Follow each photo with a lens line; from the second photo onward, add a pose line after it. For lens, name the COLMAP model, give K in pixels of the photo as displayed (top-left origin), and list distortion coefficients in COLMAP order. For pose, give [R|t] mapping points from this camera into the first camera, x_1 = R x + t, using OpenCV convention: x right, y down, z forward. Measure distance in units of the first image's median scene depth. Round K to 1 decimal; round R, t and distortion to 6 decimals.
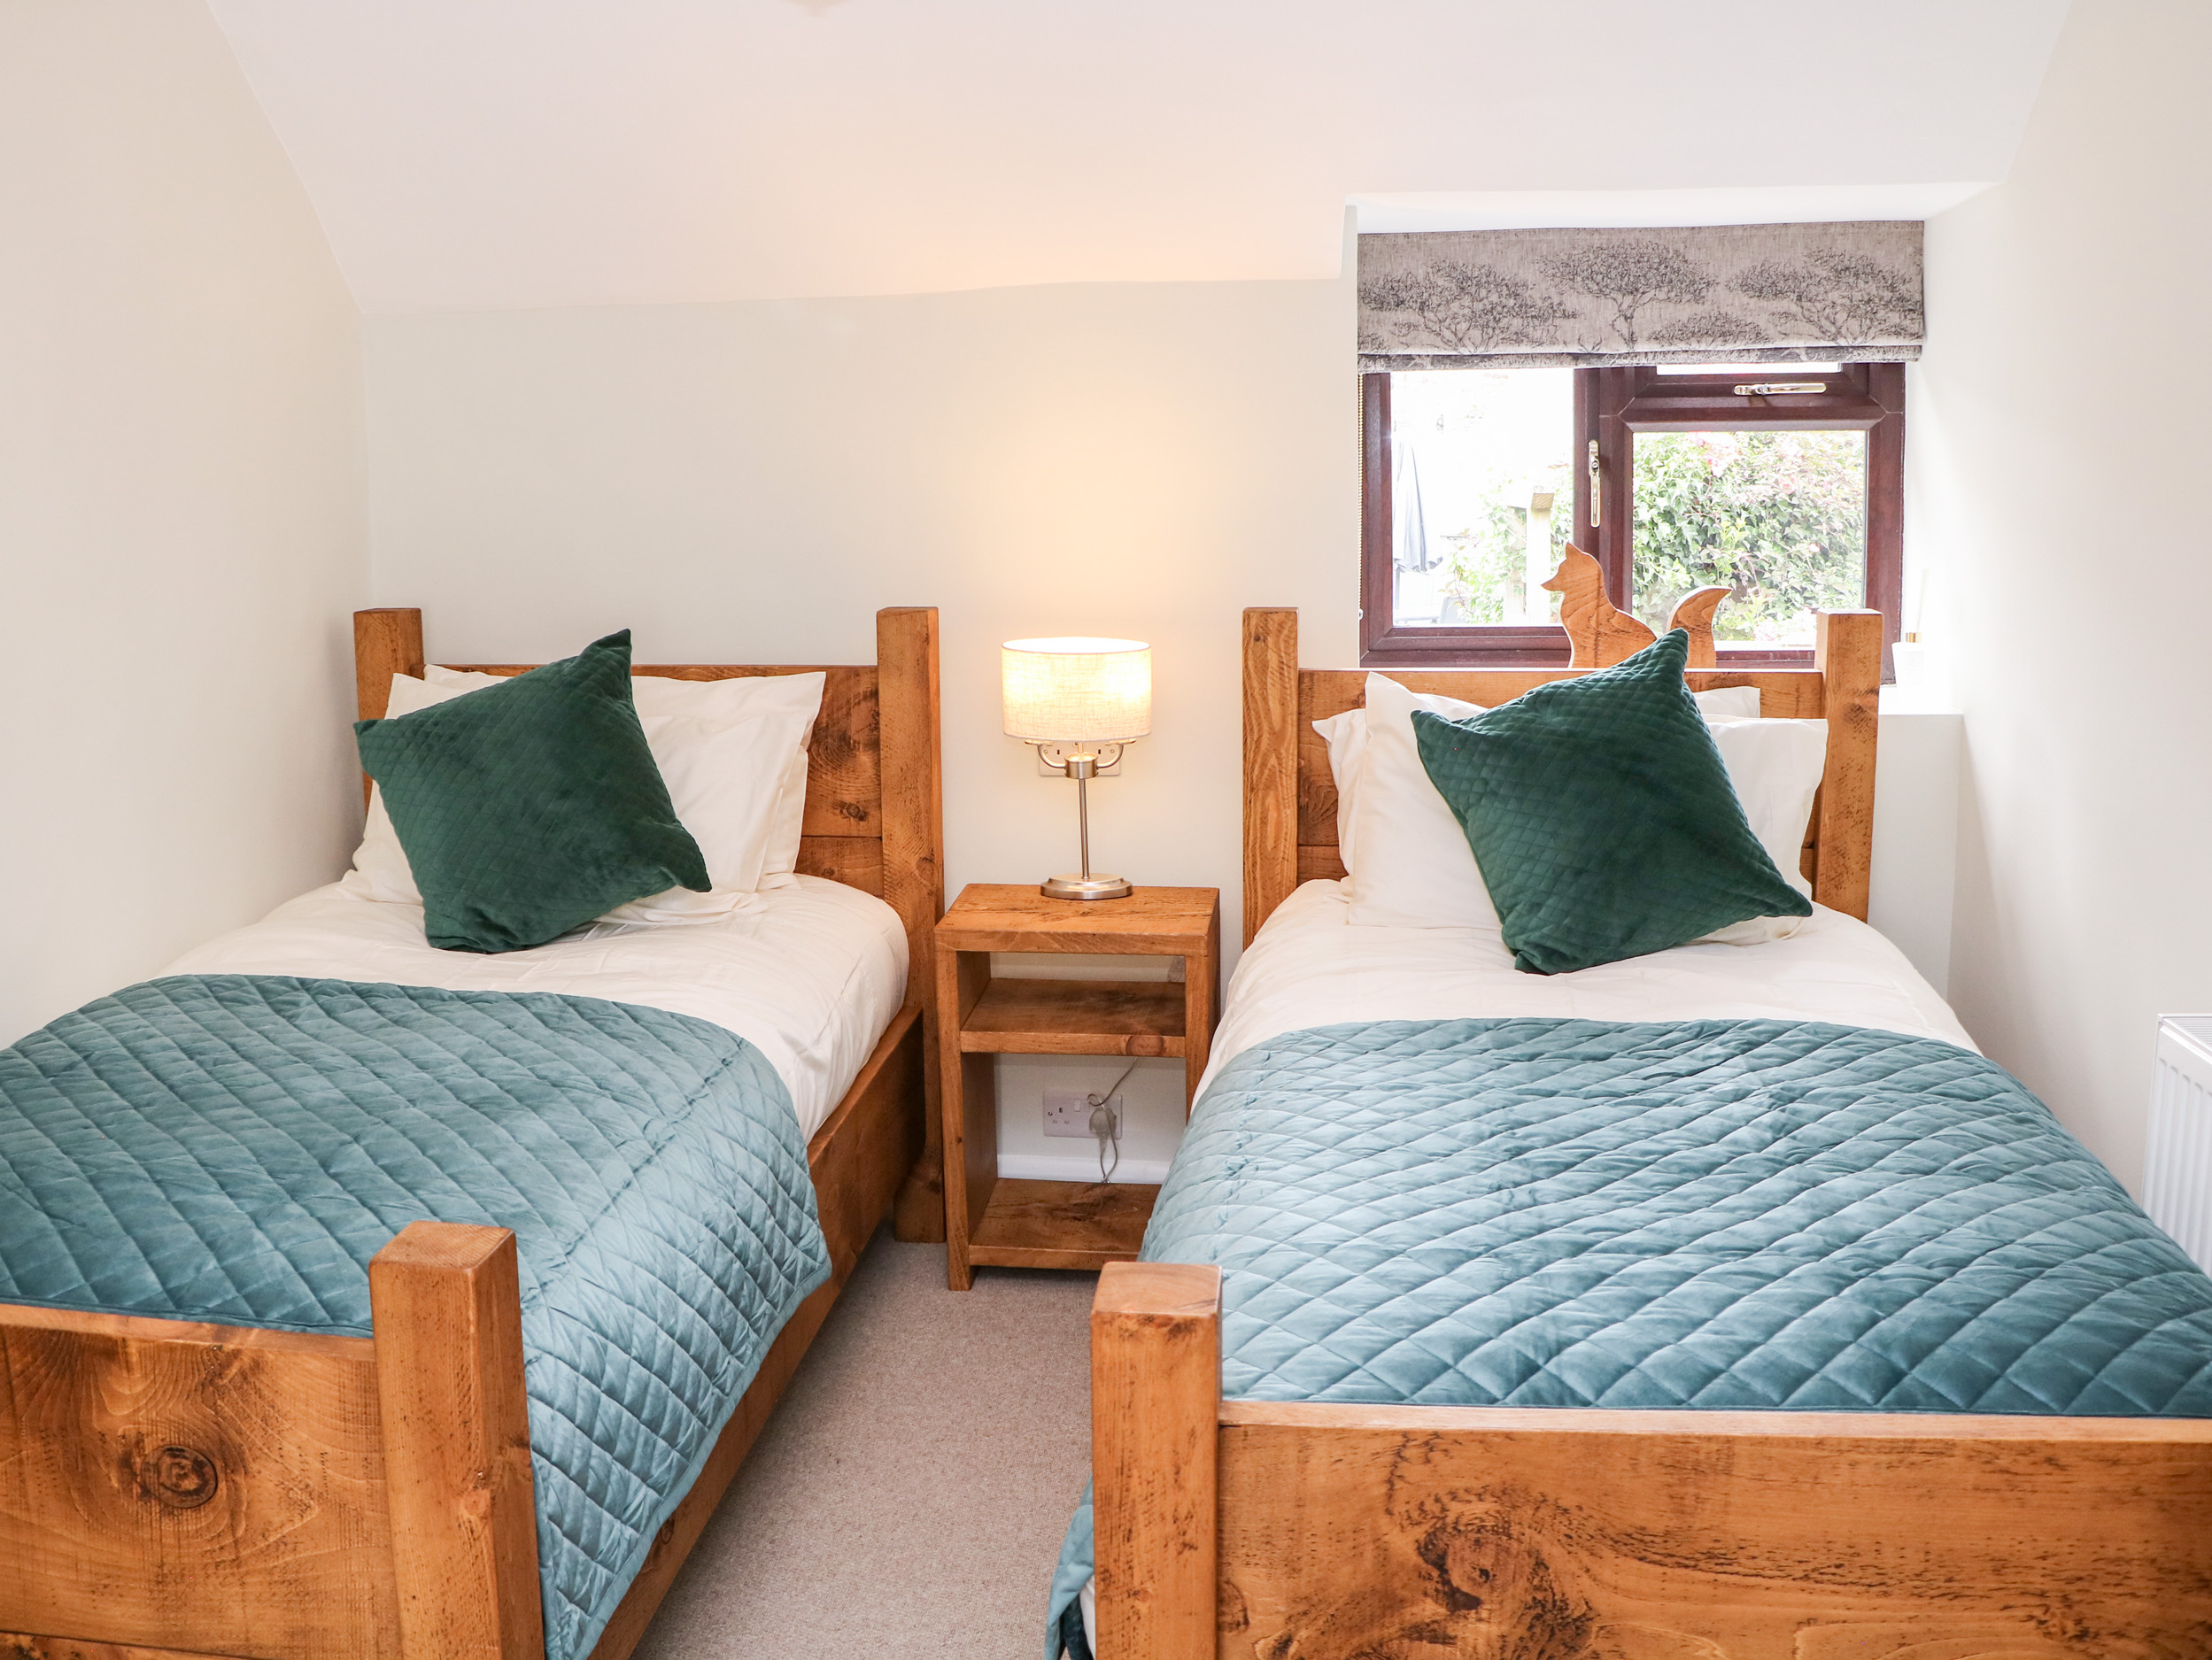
lens RADIAL K [[2051.8, 0, 1108.3], [0, 2051.8, 815.5], [0, 0, 1]] dist [-0.109504, 0.000000]
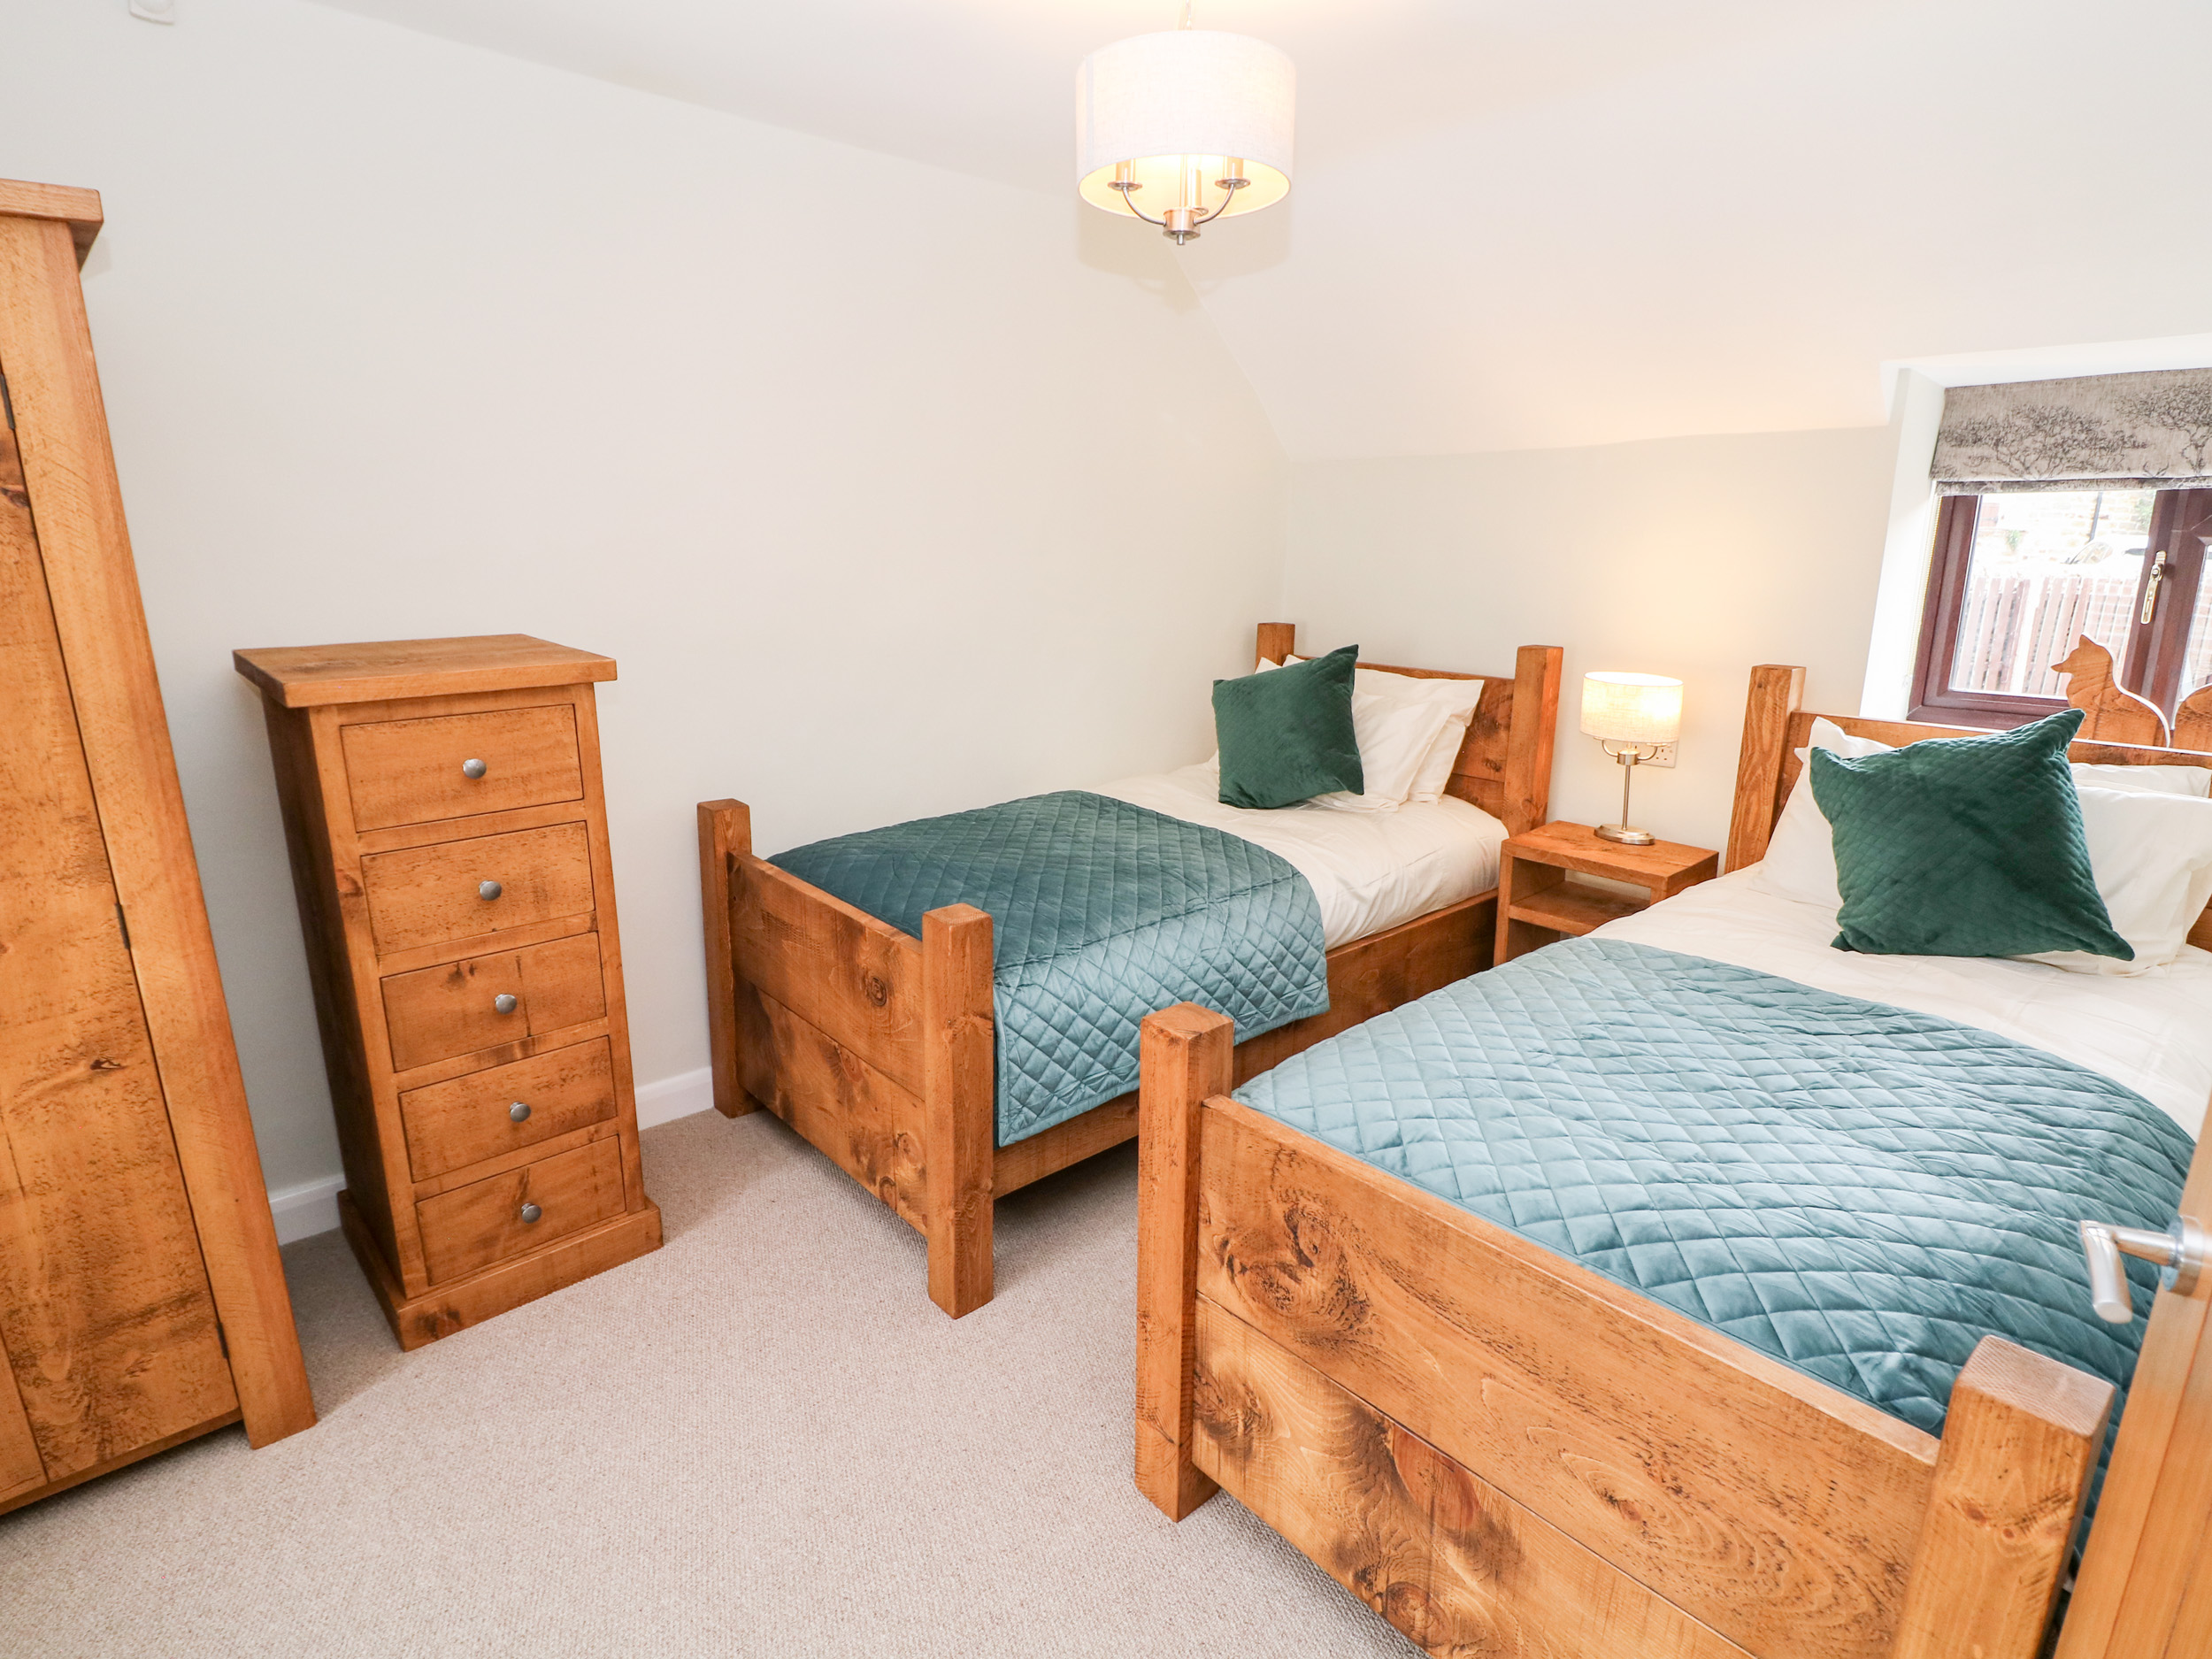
lens RADIAL K [[1173.0, 0, 1105.1], [0, 1173.0, 817.7], [0, 0, 1]] dist [0.006855, -0.013588]
pose [[0.738577, 0.172446, -0.651741, 0.322955], [-0.133041, 0.985003, 0.109858, -0.027259], [0.660911, 0.005569, 0.750443, 0.084518]]
